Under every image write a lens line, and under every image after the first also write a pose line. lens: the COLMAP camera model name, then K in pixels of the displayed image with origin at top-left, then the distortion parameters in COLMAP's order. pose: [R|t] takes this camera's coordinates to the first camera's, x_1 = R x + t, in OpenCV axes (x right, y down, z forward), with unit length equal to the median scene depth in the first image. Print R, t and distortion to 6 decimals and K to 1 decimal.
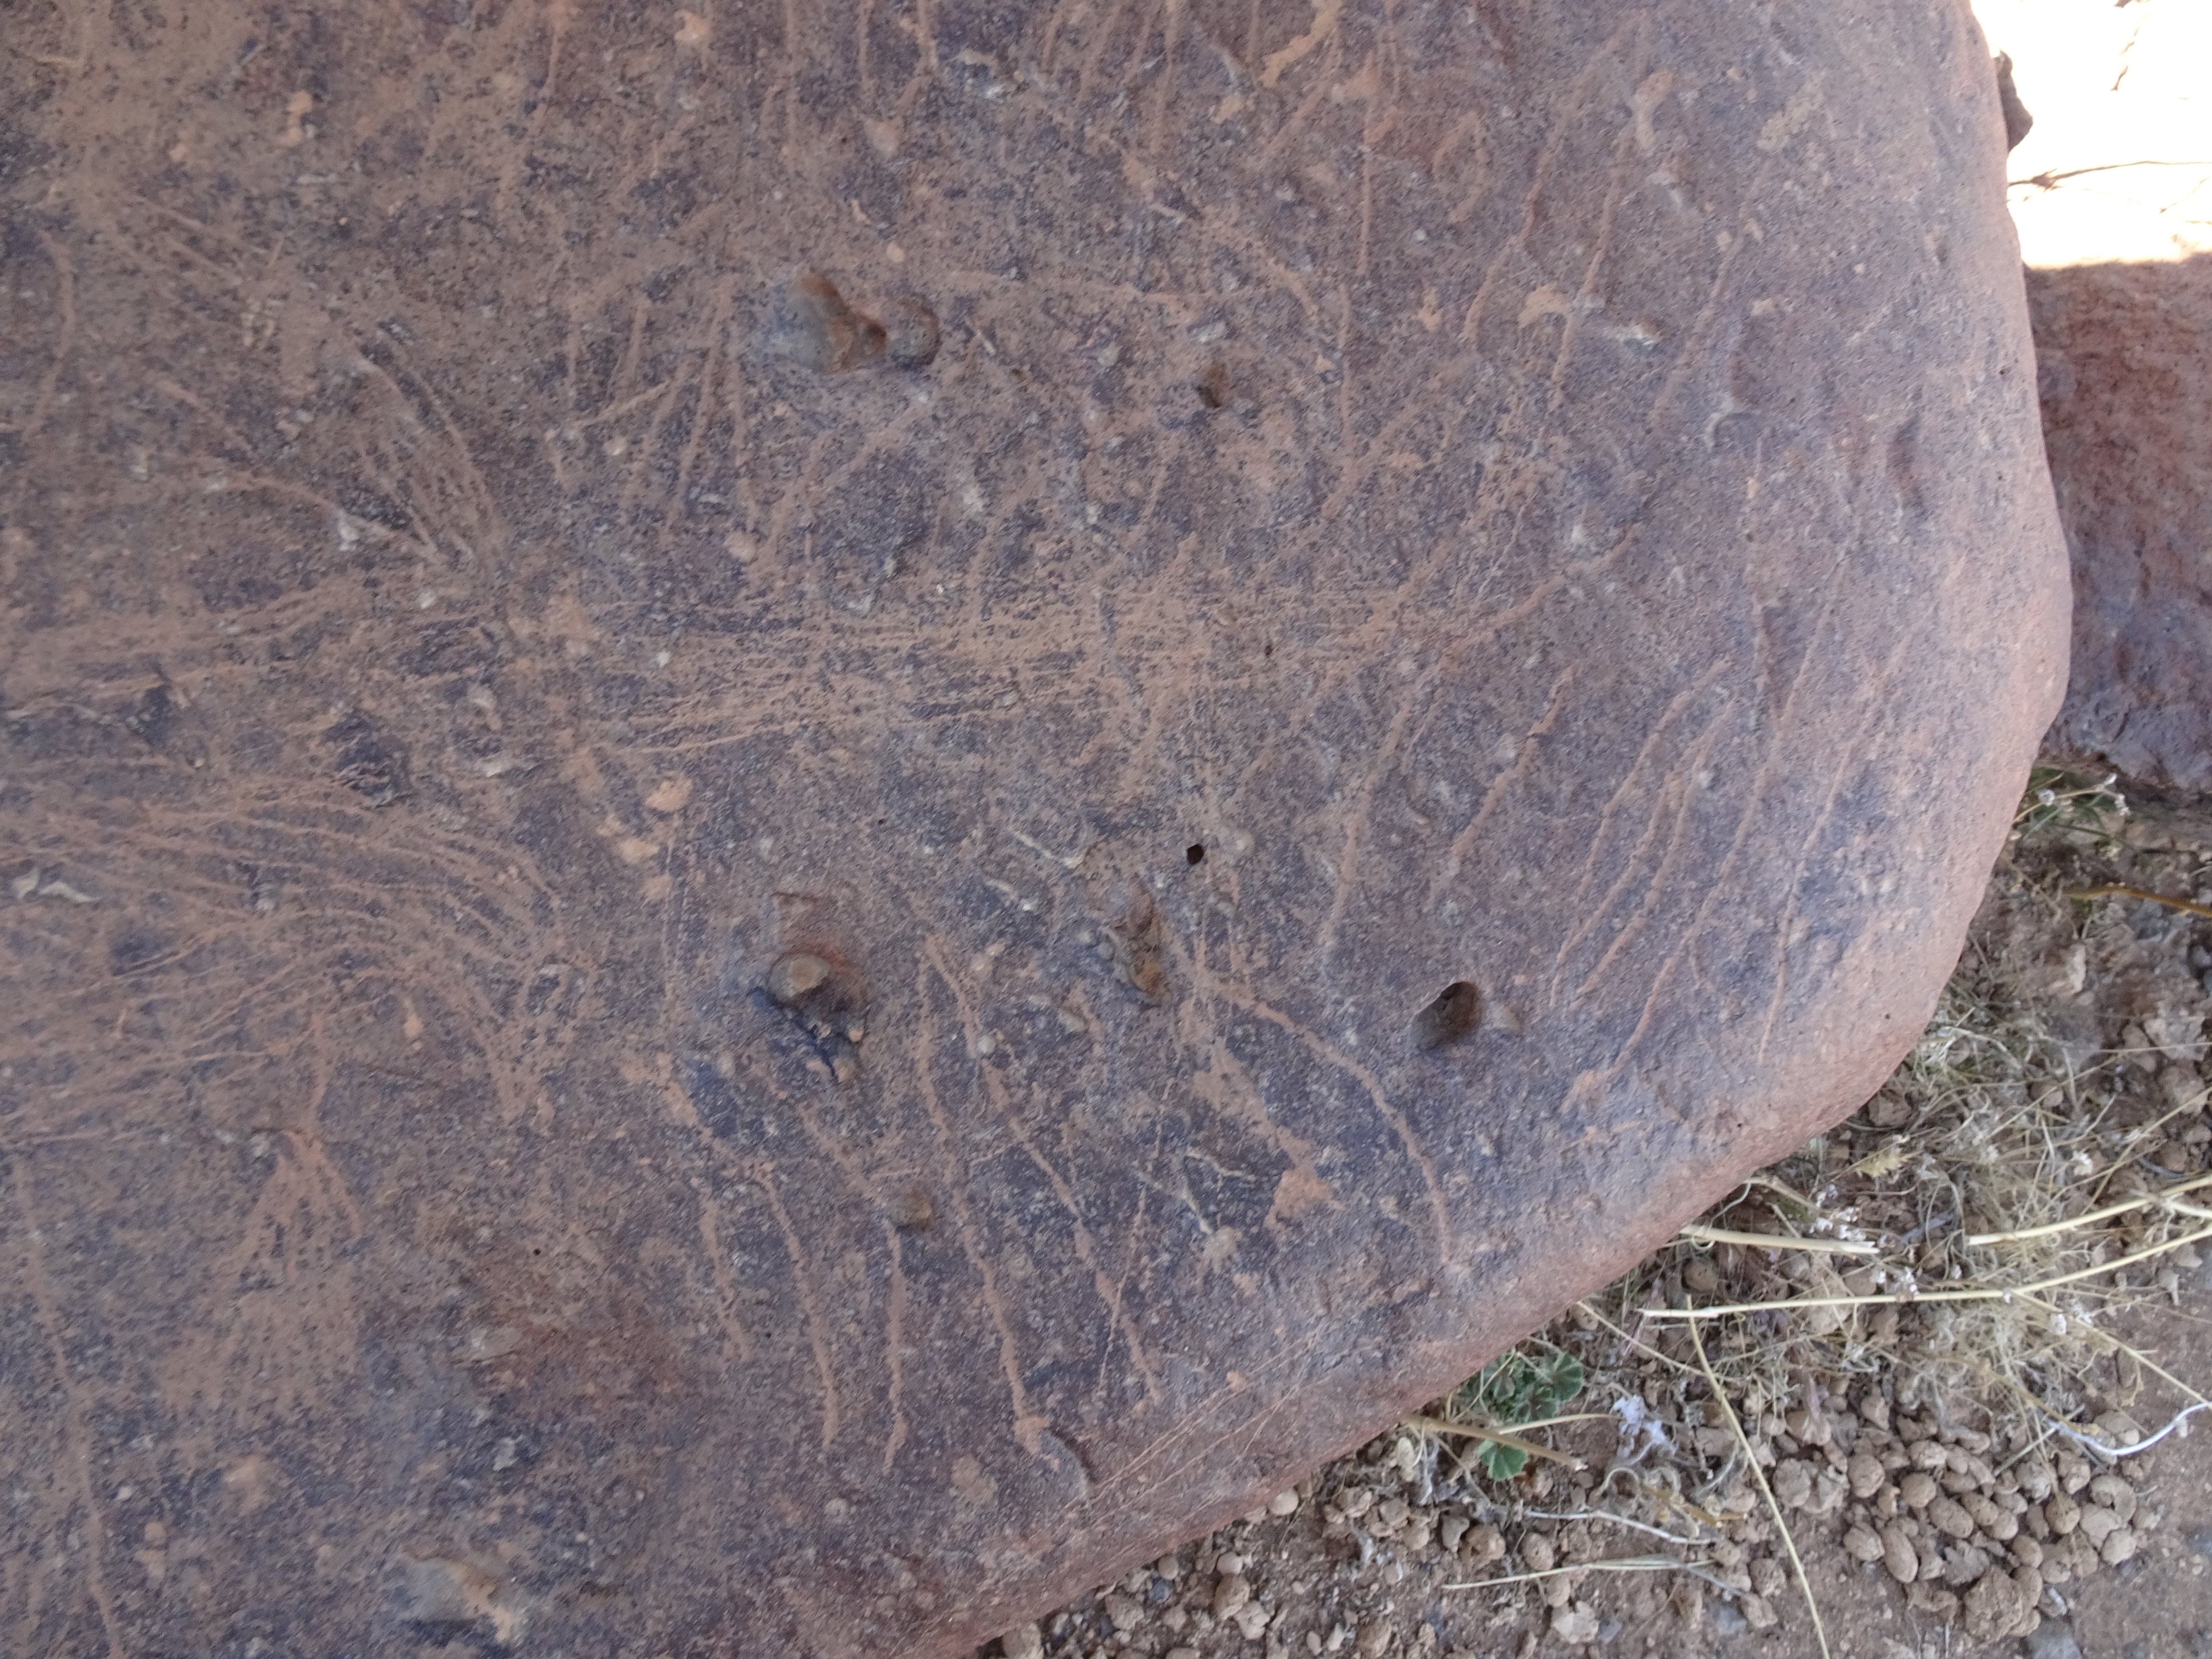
lens RADIAL K [[1583.2, 0, 1109.0], [0, 1583.2, 830.7], [0, 0, 1]] dist [0.016432, -0.006601]
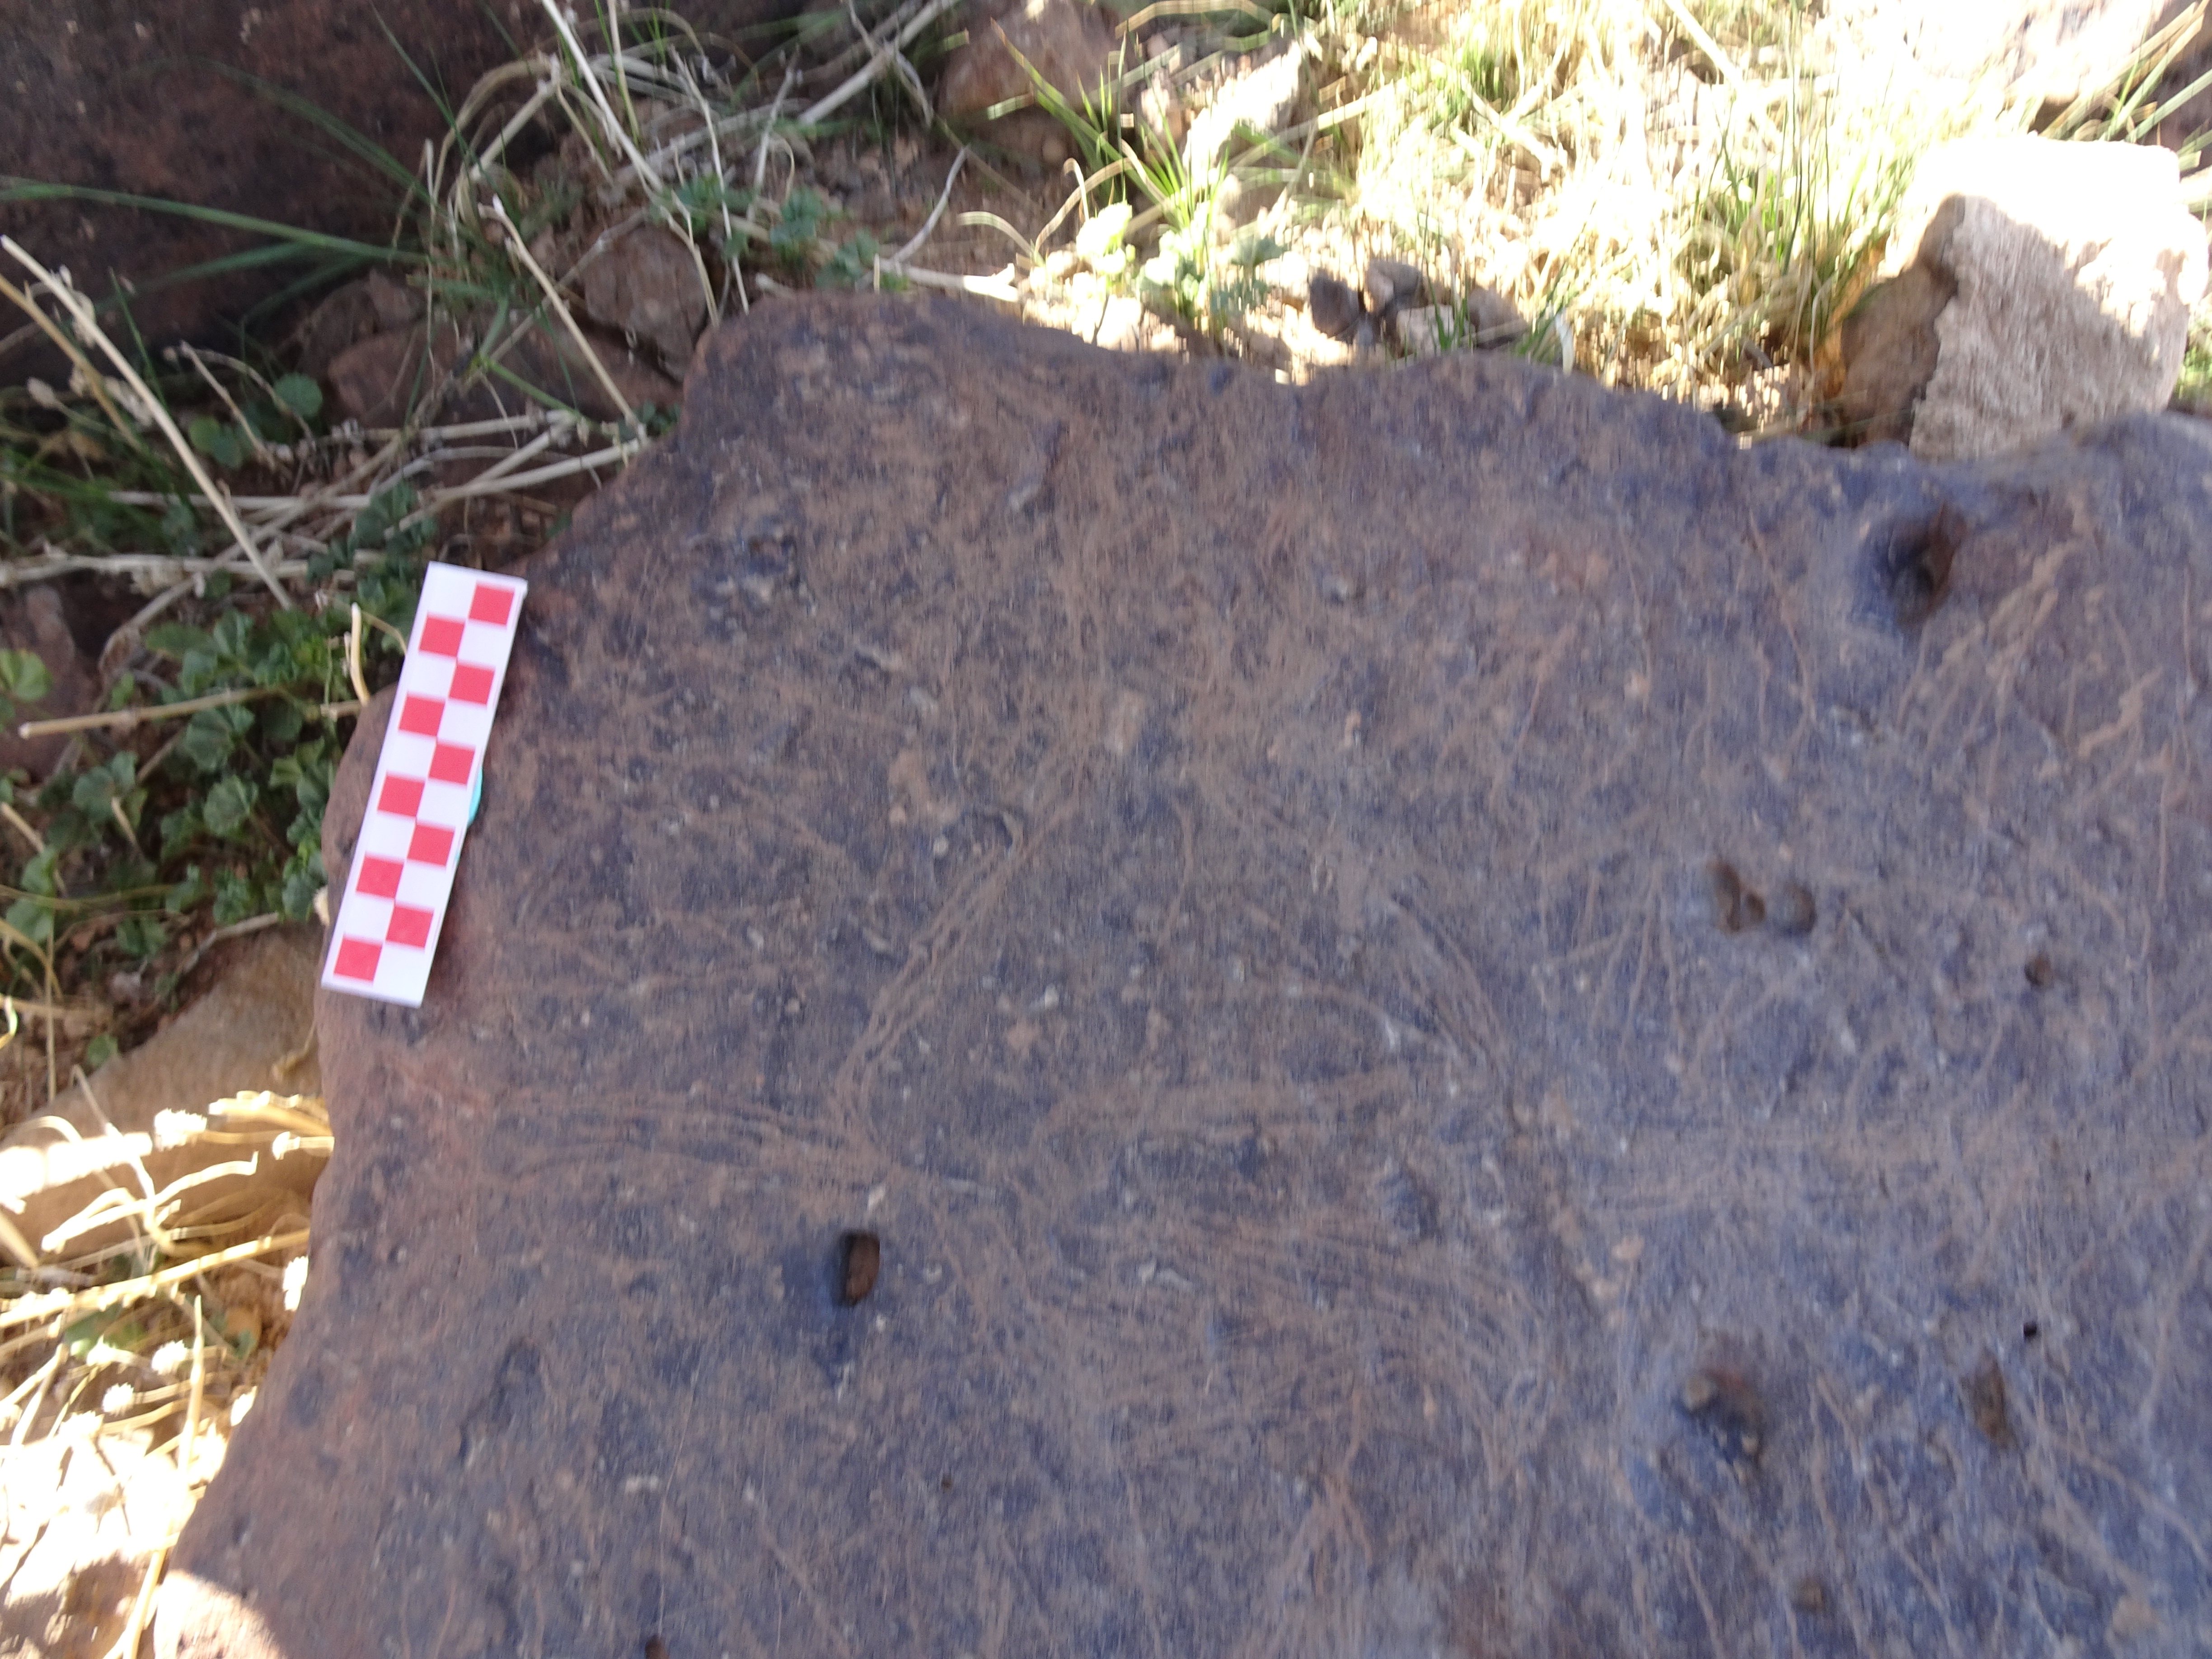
lens RADIAL K [[1586.1, 0, 1111.4], [0, 1586.1, 832.8], [0, 0, 1]] dist [0.016829, -0.006390]
pose [[0.993991, 0.067110, -0.086478, -0.615501], [-0.078368, 0.987856, -0.134164, -0.155445], [0.076424, 0.140134, 0.987179, -0.418993]]
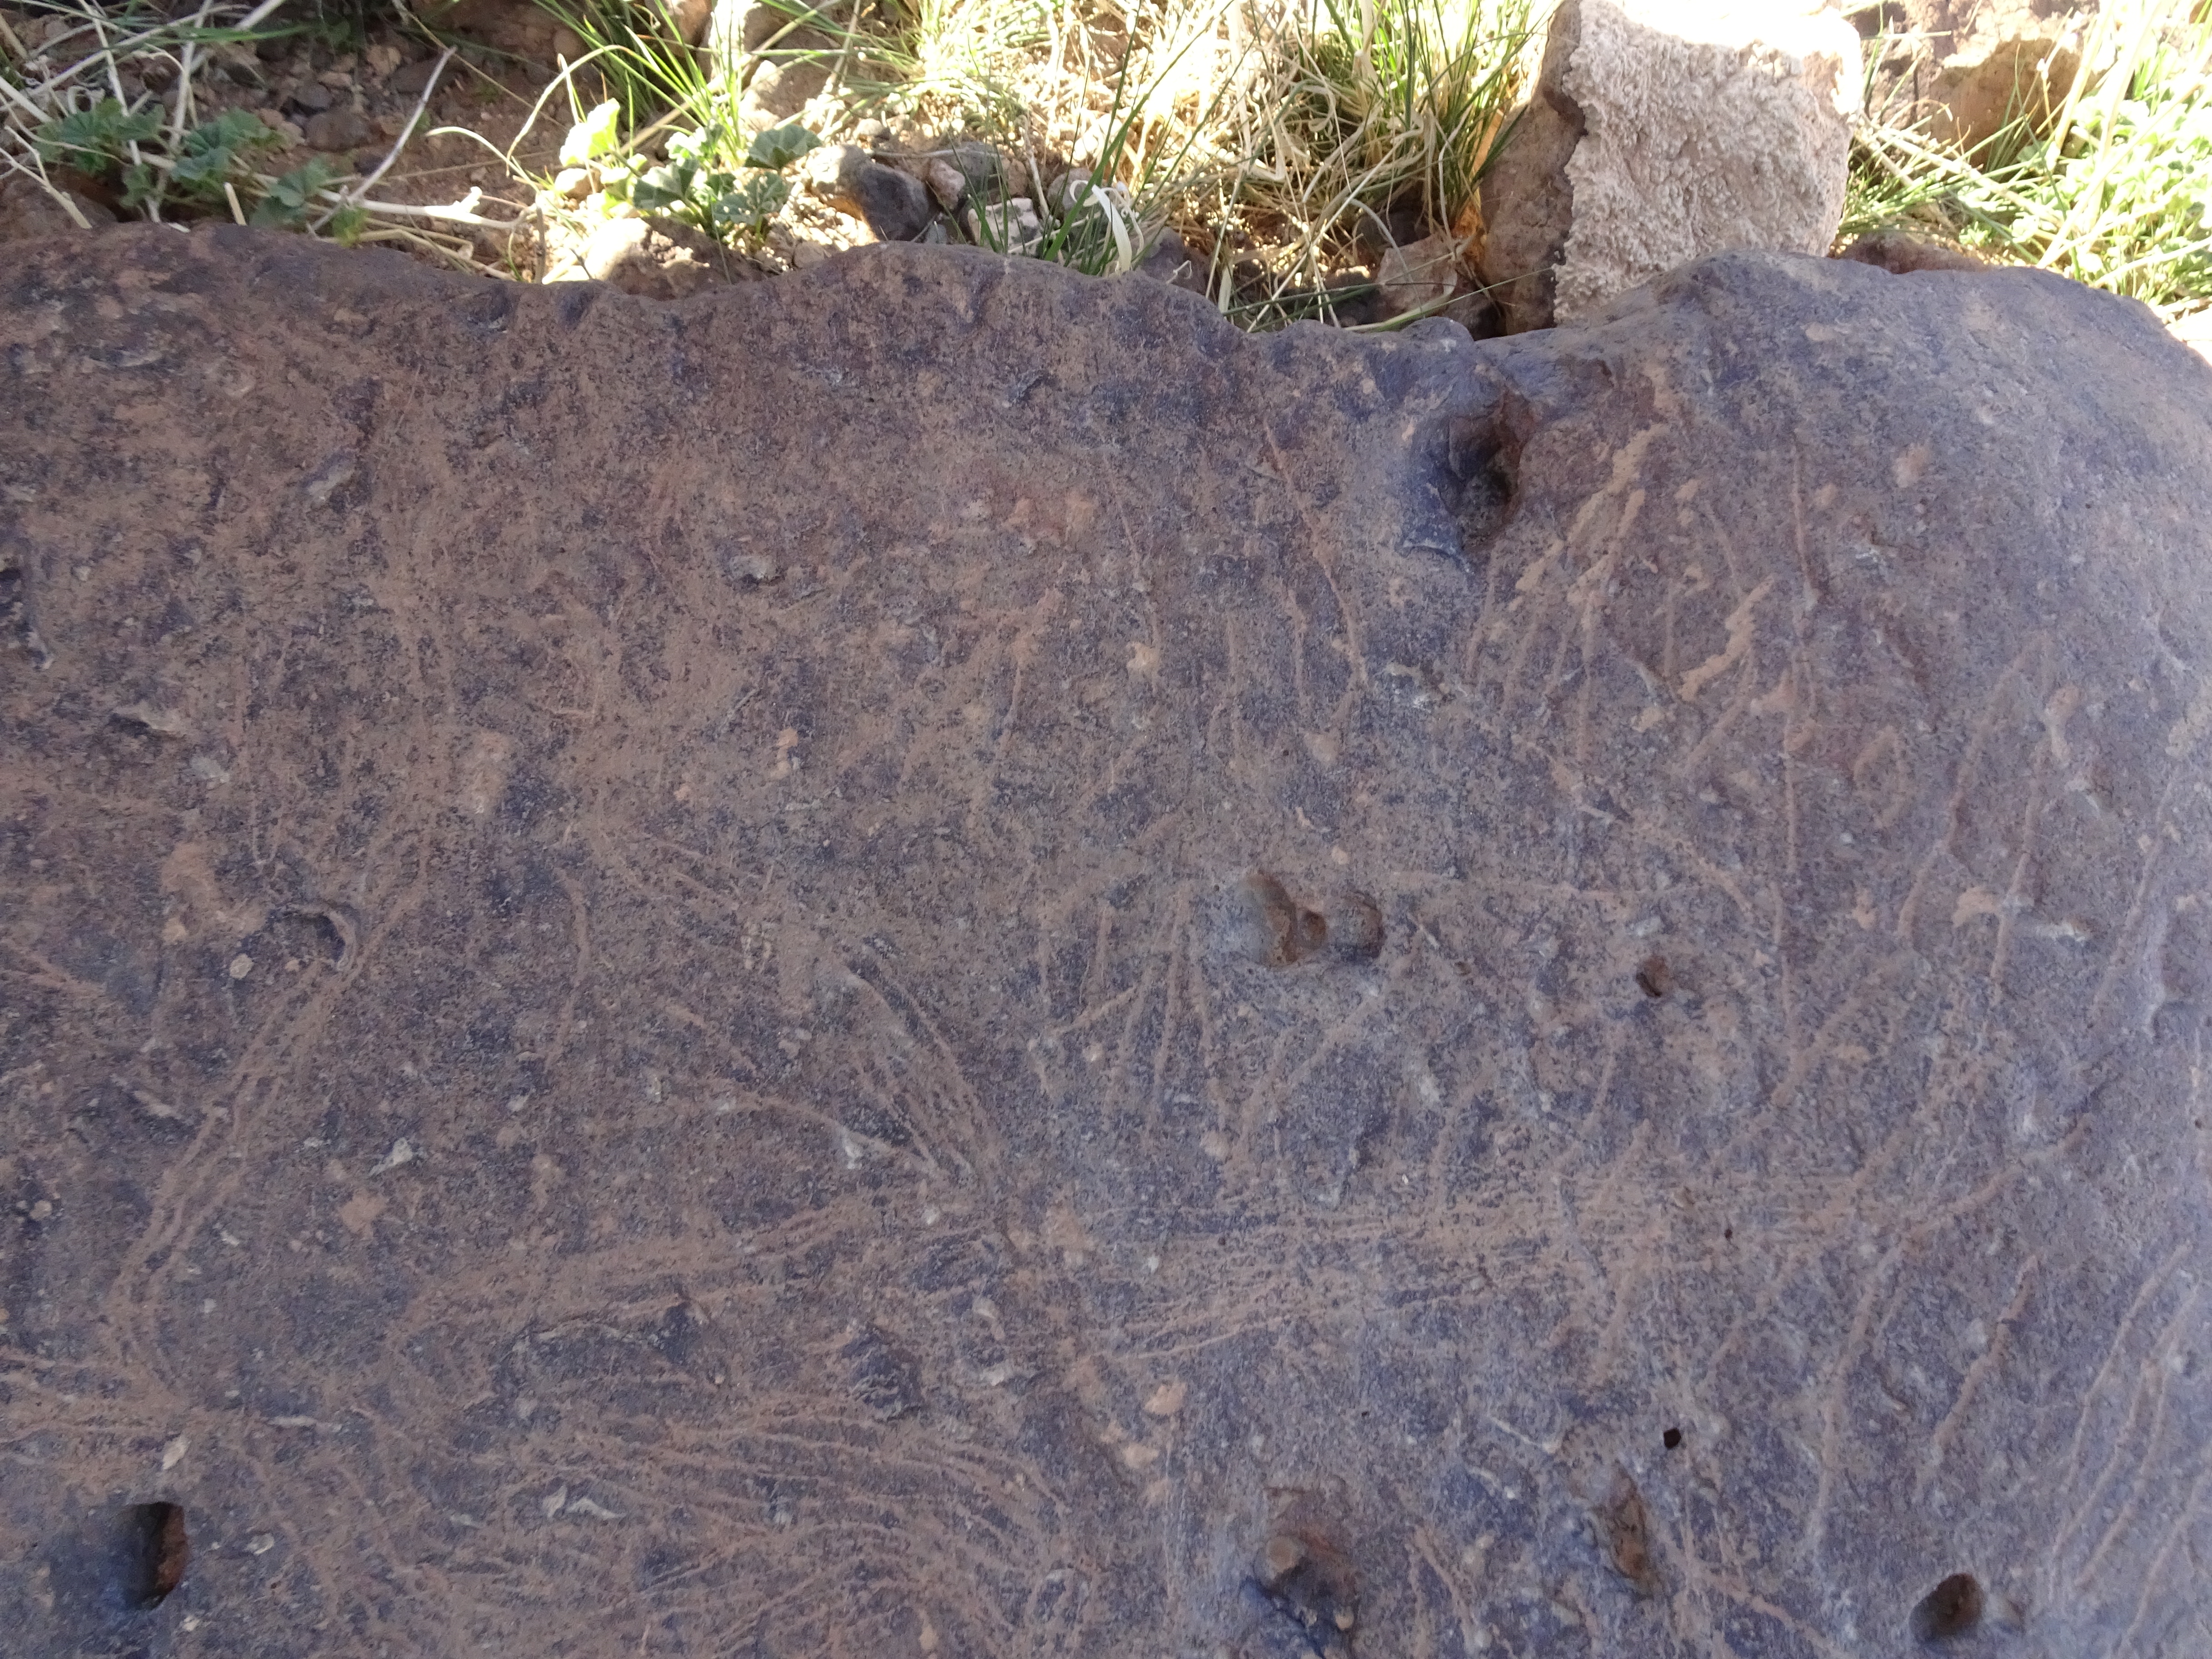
lens RADIAL K [[1580.4, 0, 1111.7], [0, 1580.4, 829.2], [0, 0, 1]] dist [0.015313, -0.005057]
pose [[0.999186, -0.036505, -0.017167, -0.278664], [0.034733, 0.994953, -0.094138, -0.295698], [0.020517, 0.093465, 0.995411, -0.074050]]
